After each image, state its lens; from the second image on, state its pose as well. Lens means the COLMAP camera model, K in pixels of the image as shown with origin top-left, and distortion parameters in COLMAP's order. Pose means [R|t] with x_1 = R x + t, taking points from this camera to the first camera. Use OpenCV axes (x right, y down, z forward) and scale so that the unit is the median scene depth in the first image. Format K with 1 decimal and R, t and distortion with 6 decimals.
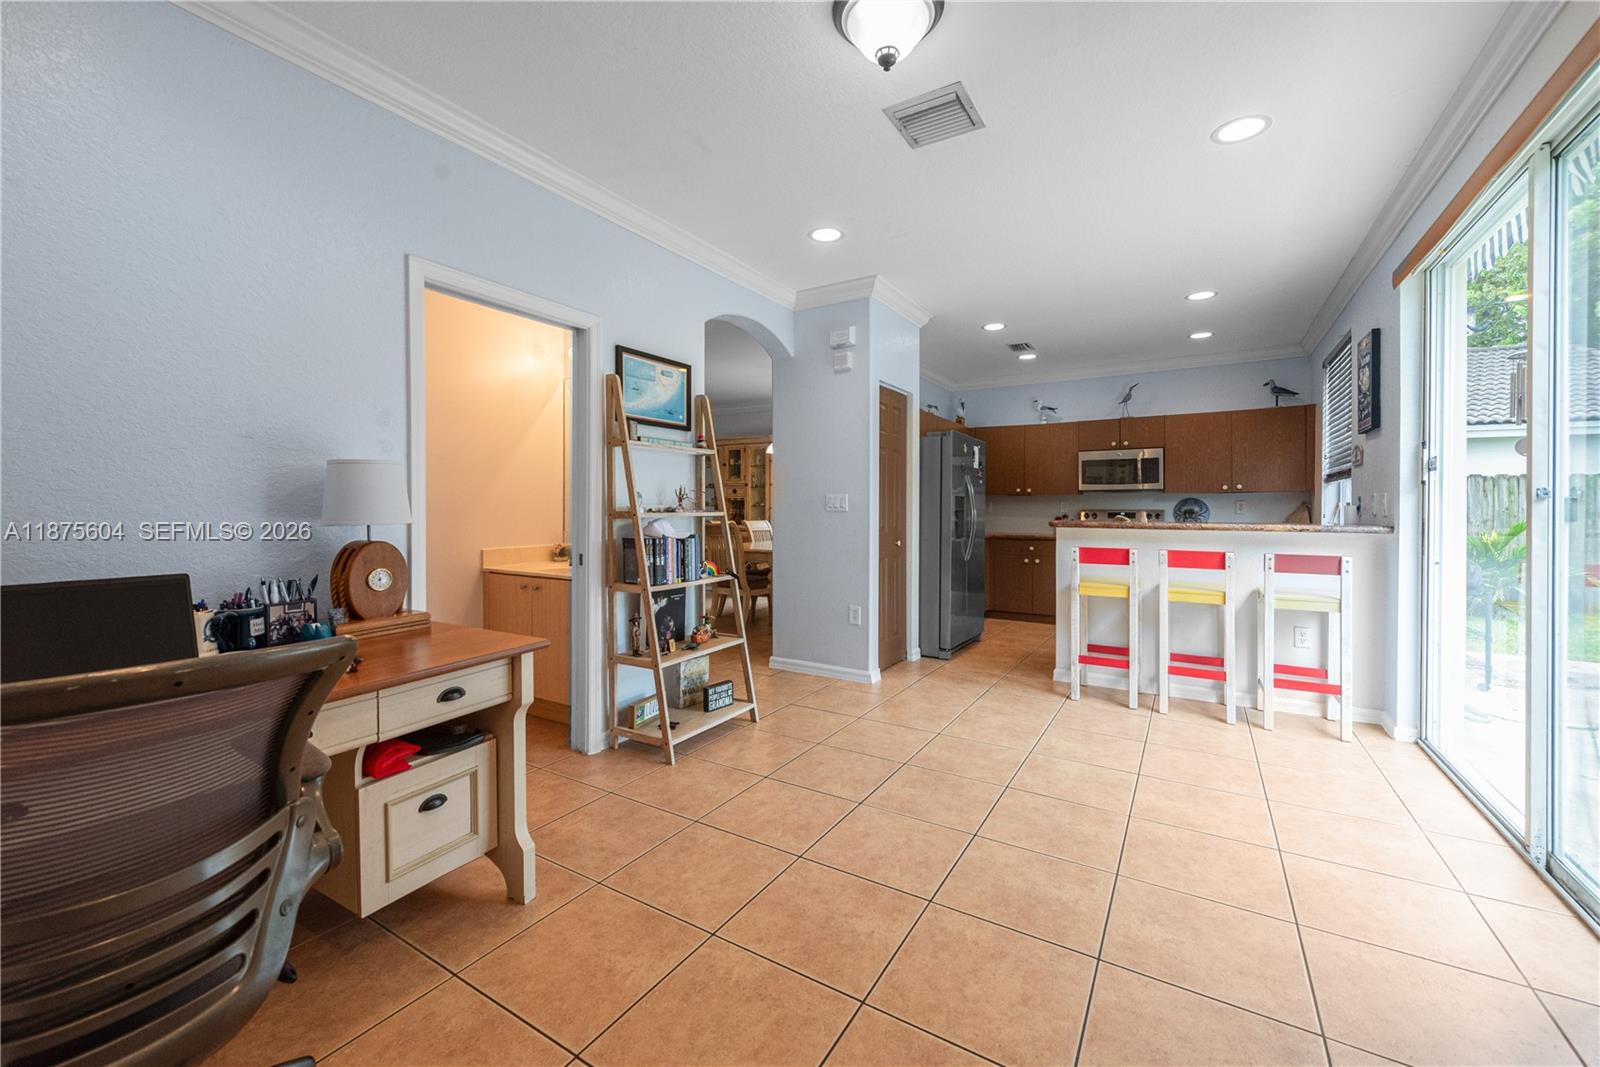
lens RADIAL K [[636.4, 0, 806.6], [0, 636.4, 532.1], [0, 0, 1]] dist [-0.017852, -0.000494]
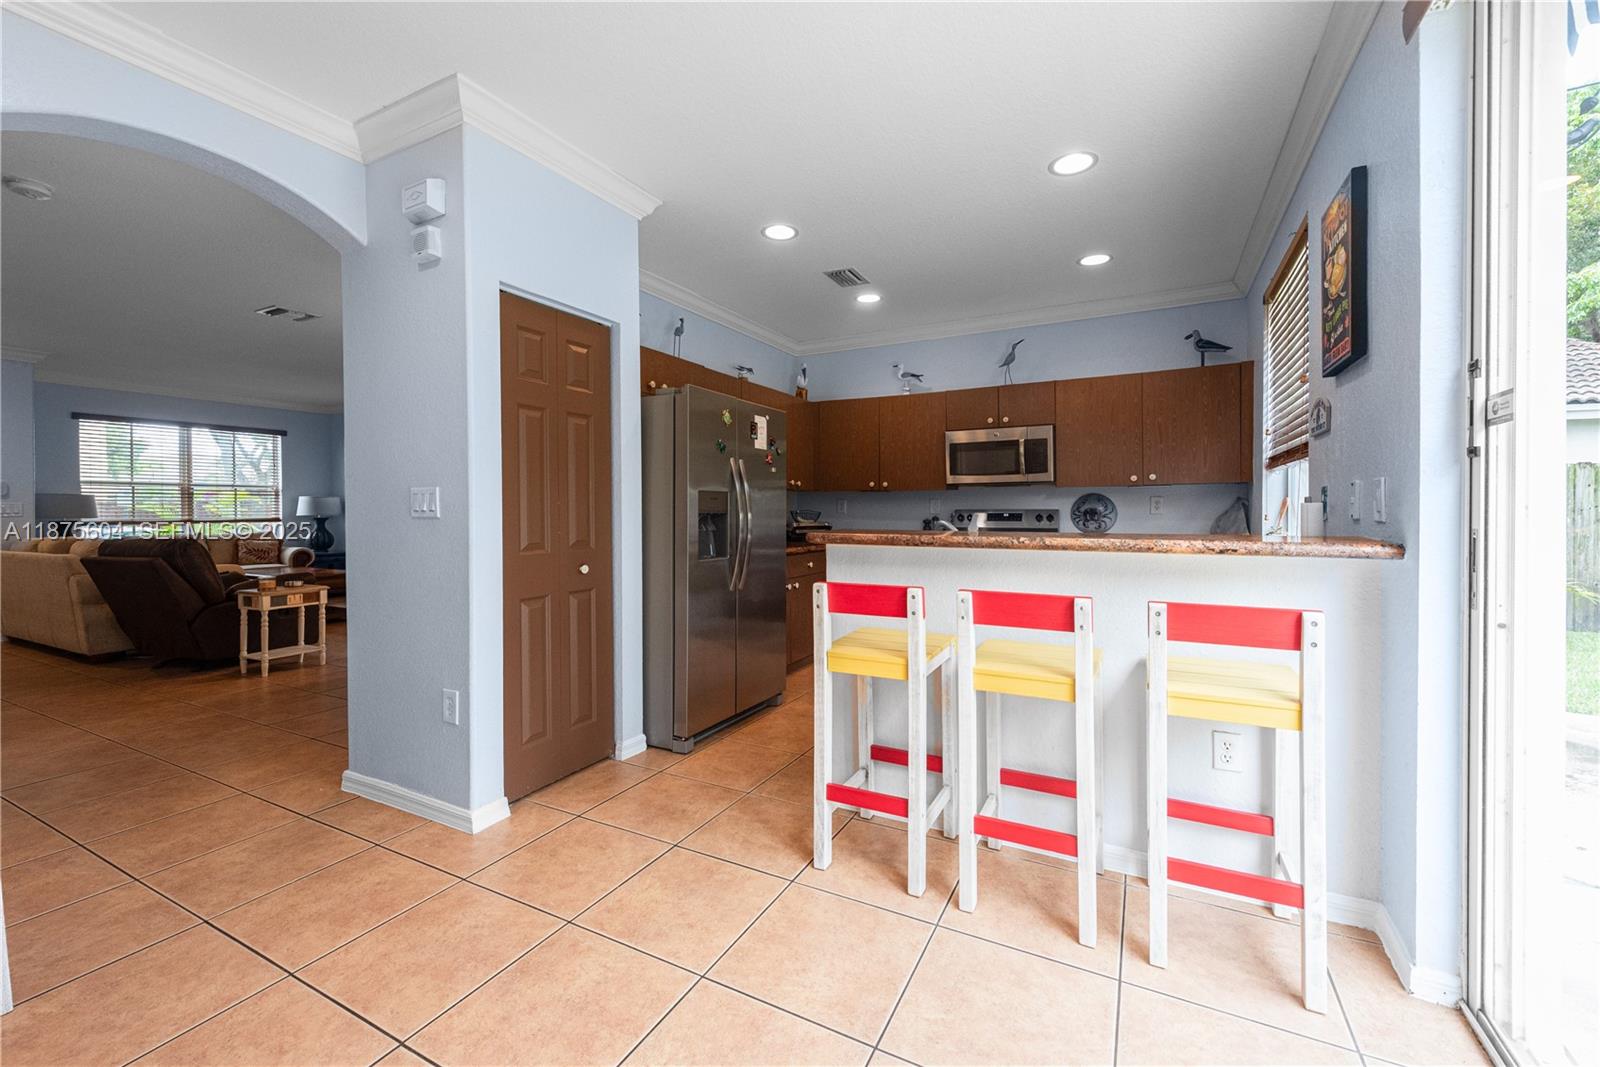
lens RADIAL K [[628.6, 0, 820.1], [0, 628.6, 533.2], [0, 0, 1]] dist [0.000786, -0.004398]
pose [[0.997424, -0.008801, 0.071194, 0.350657], [0.008608, 0.999958, 0.003009, -0.018079], [-0.071217, -0.002388, 0.997458, 0.425416]]
